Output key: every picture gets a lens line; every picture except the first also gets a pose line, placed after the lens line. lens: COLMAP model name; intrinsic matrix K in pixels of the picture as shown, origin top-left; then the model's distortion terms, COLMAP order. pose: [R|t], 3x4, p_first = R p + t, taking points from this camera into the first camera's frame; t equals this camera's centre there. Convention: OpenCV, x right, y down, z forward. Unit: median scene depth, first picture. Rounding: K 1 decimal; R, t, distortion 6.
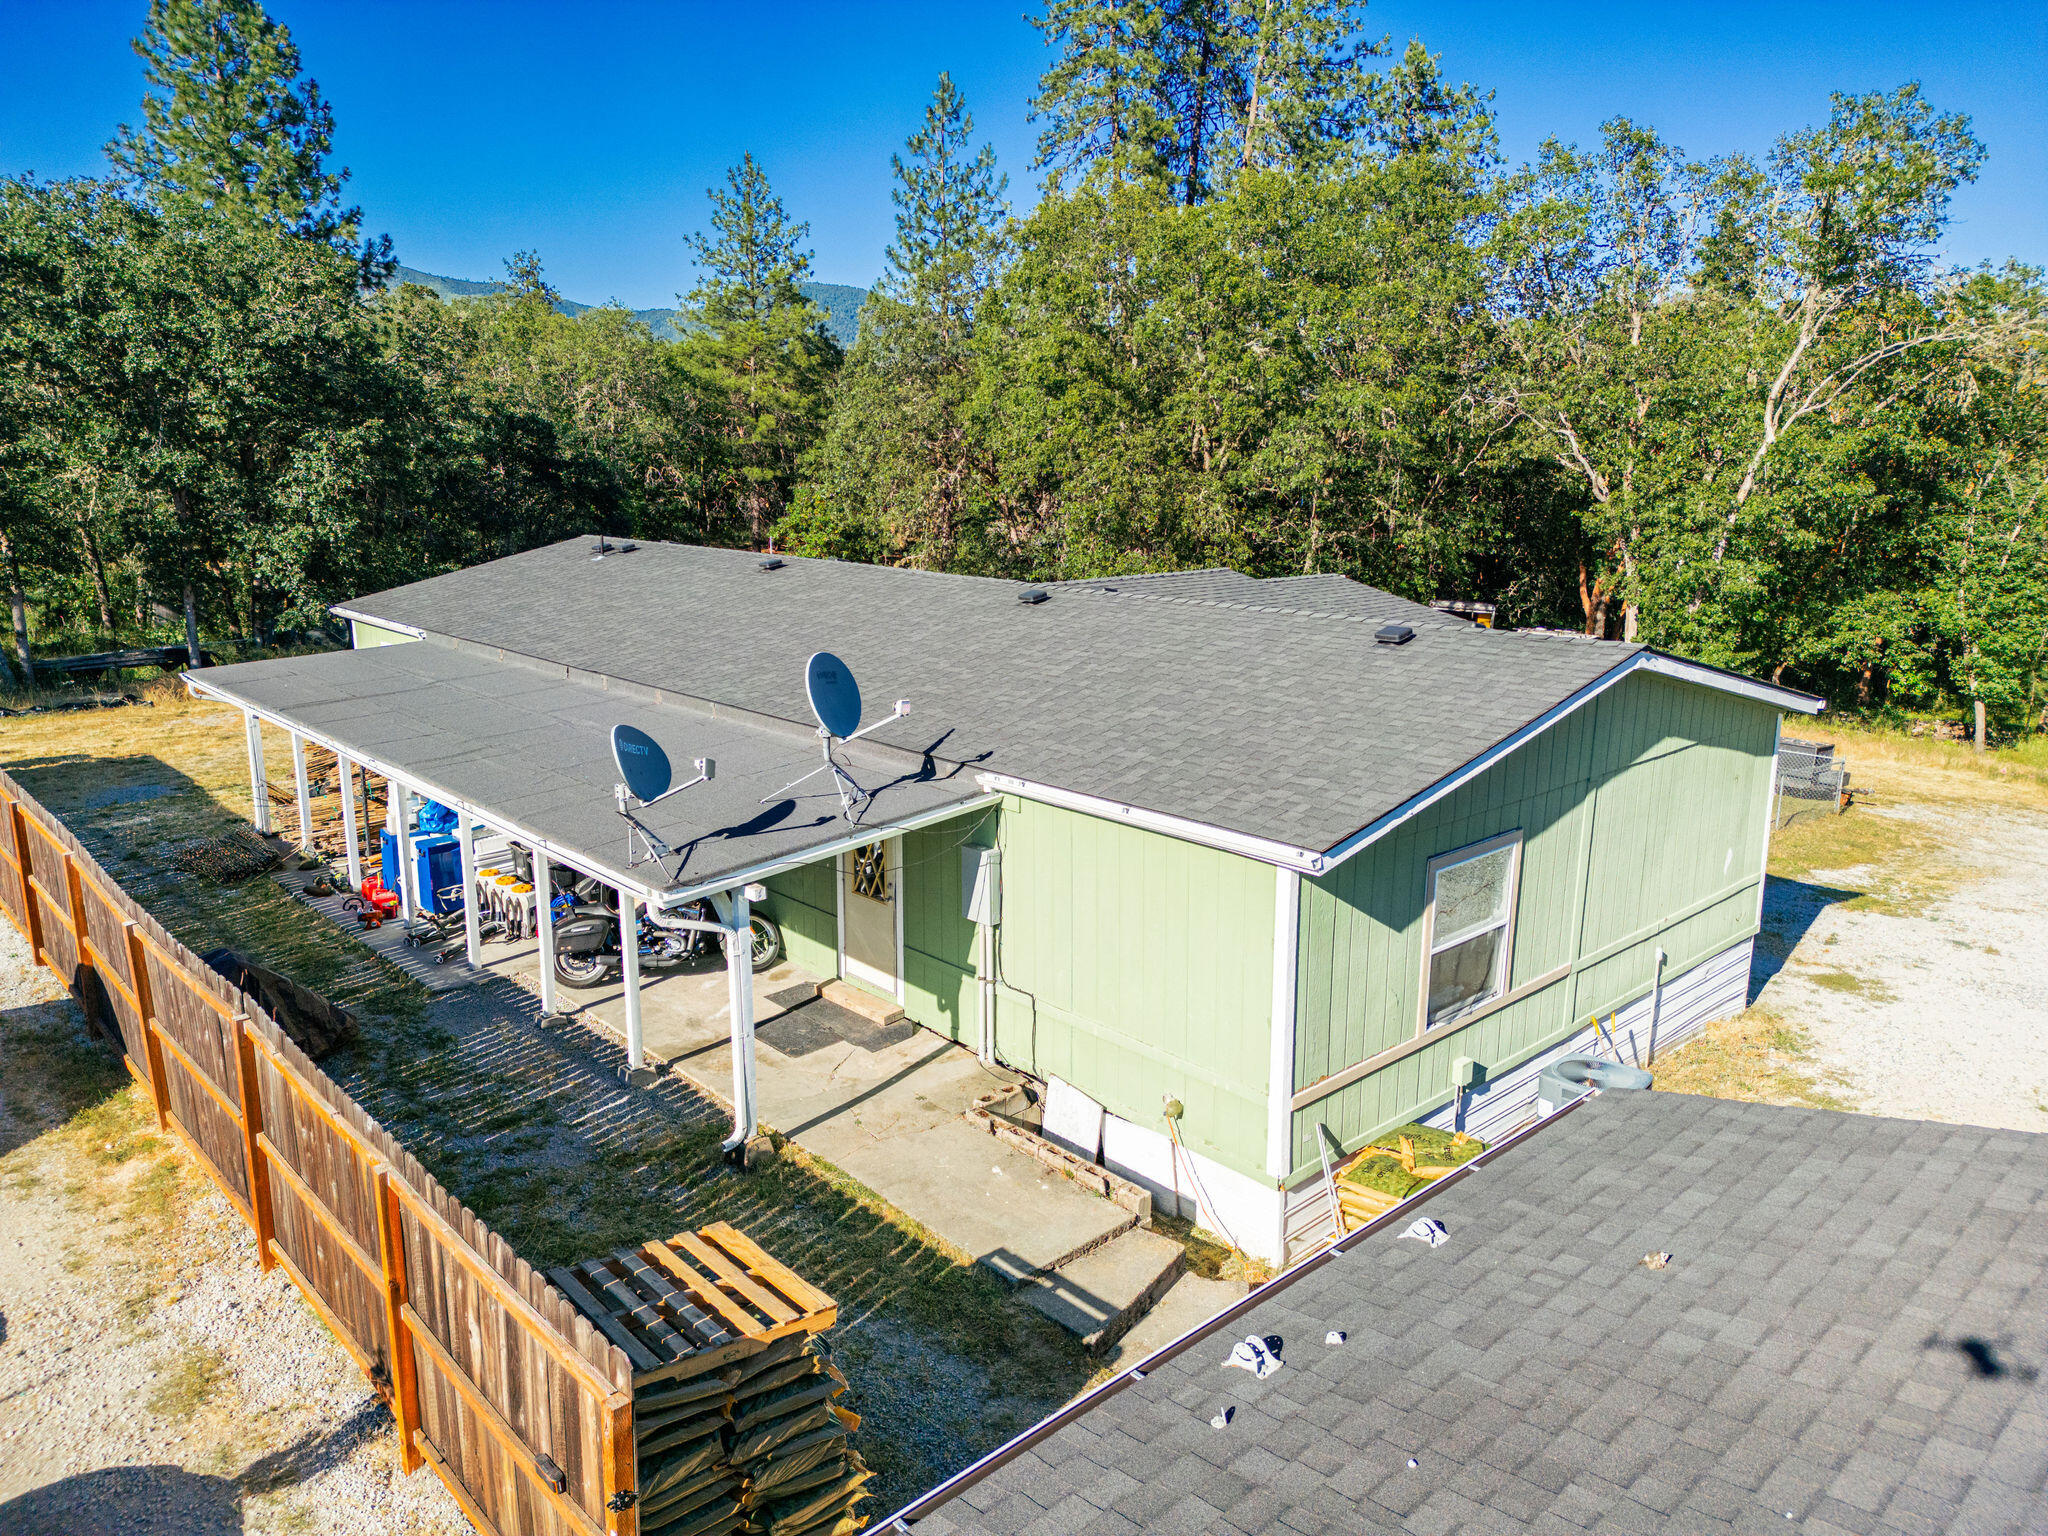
lens RADIAL K [[1433.8, 0, 1024.0], [0, 1433.8, 768.0], [0, 0, 1]] dist [0.088272, -0.109435]
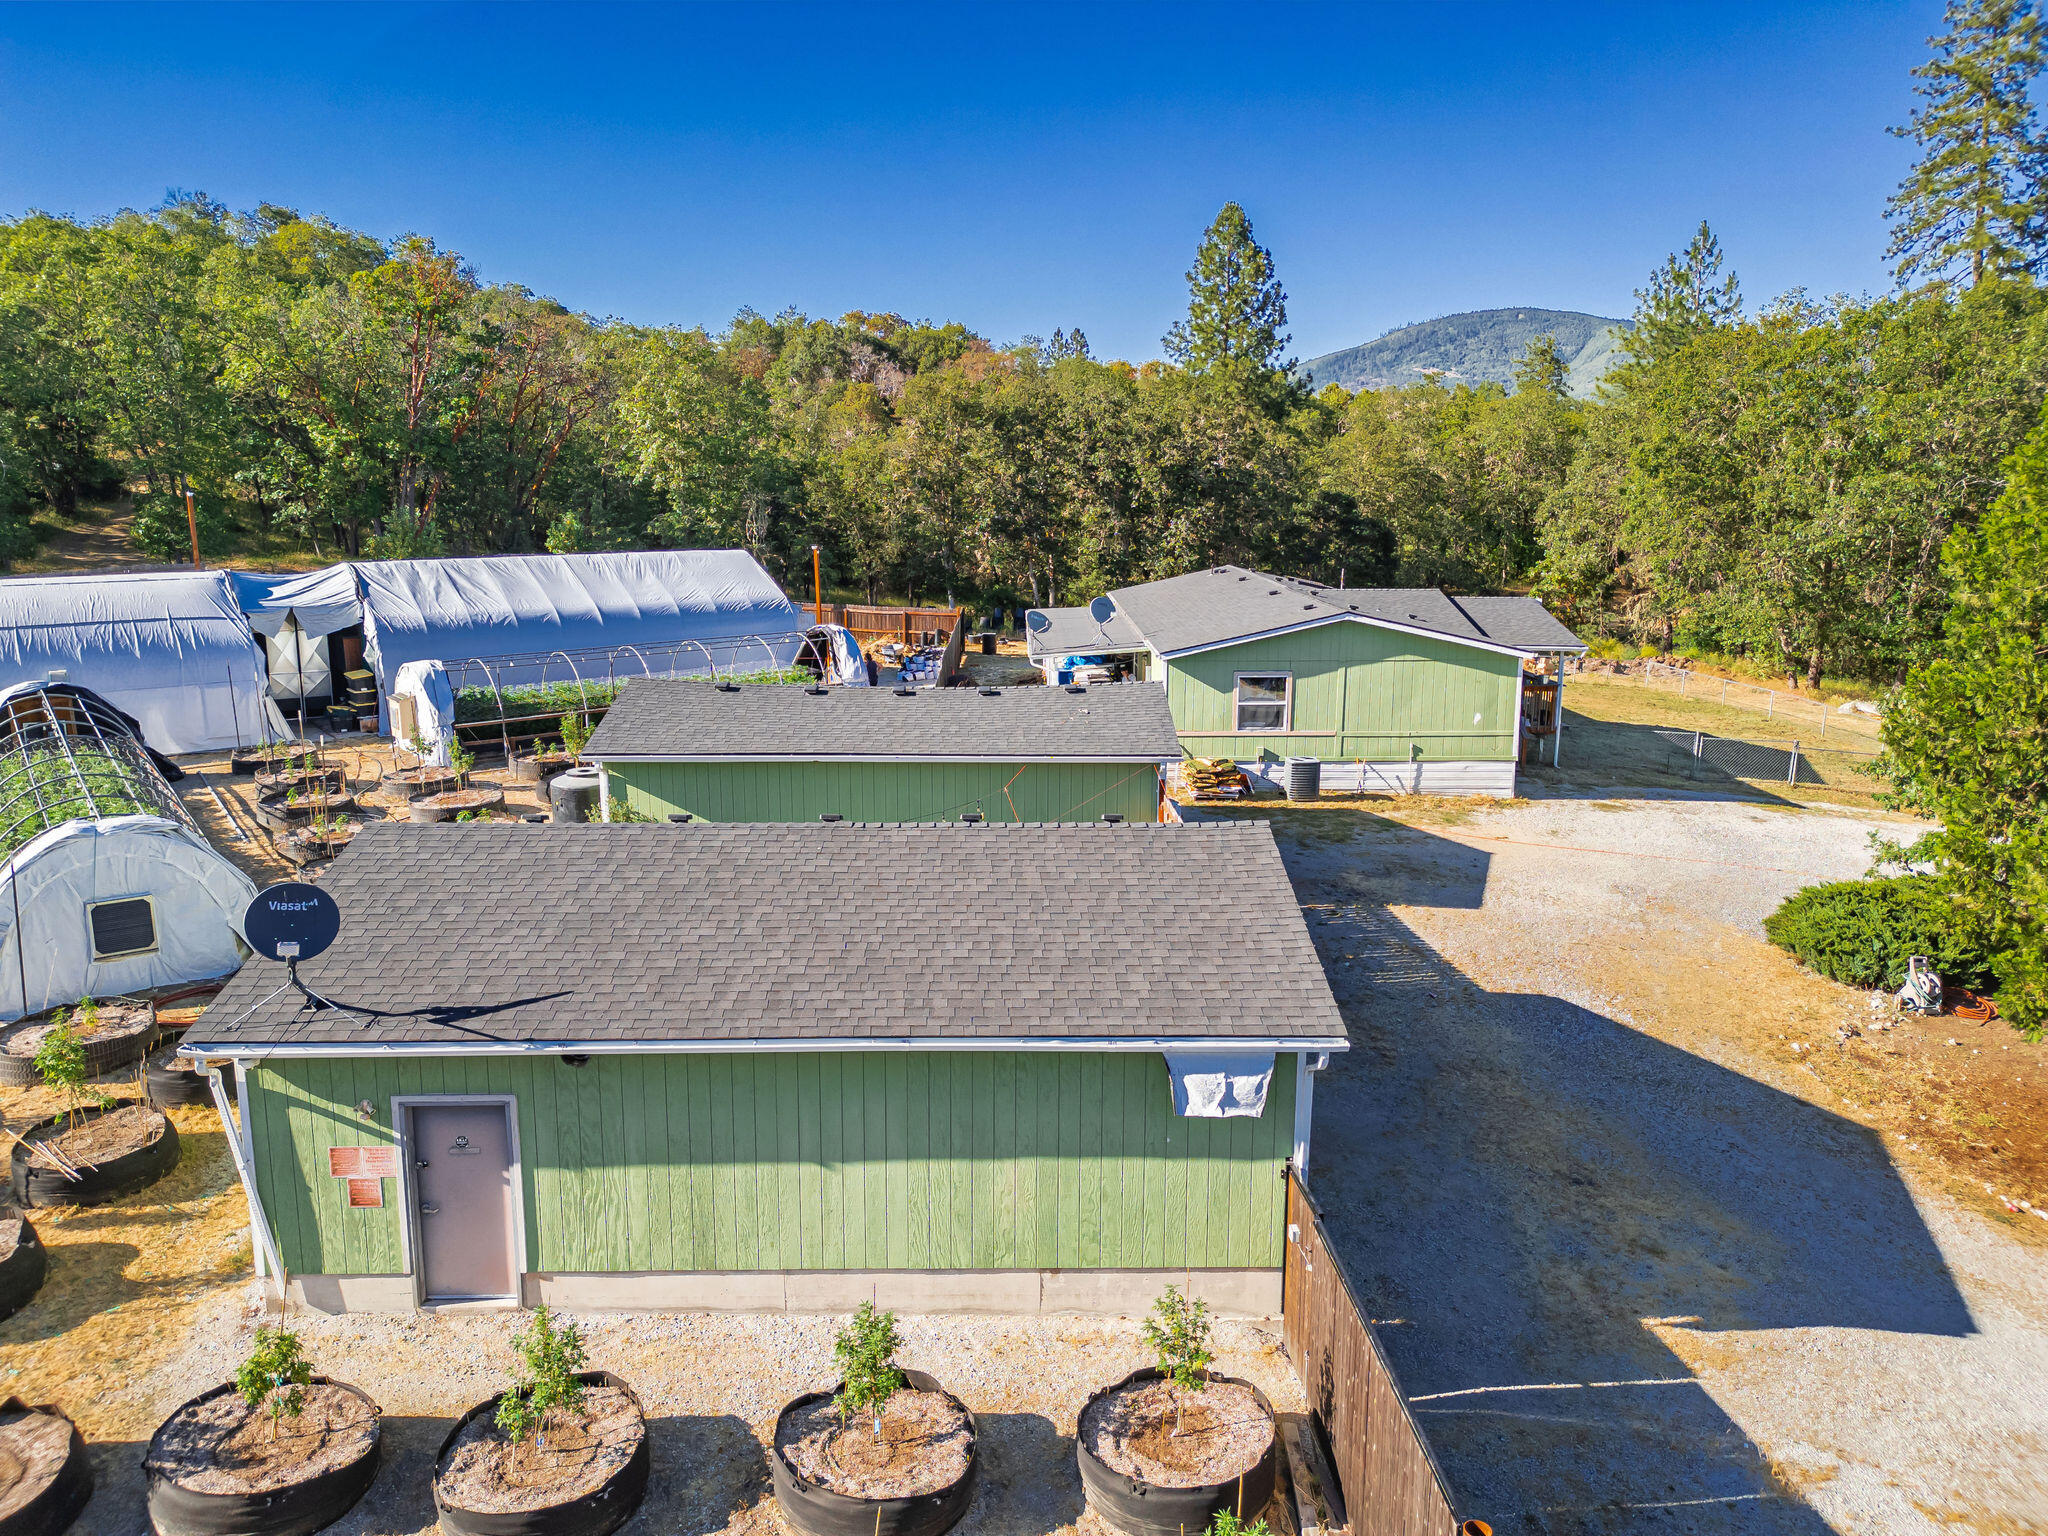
lens RADIAL K [[1433.8, 0, 1024.0], [0, 1433.8, 768.0], [0, 0, 1]] dist [0.088272, -0.109435]
pose [[0.737303, 0.125026, -0.663892, 0.429913], [-0.145053, 0.989103, 0.025179, 0.055593], [0.659806, 0.077735, 0.747404, -0.329898]]
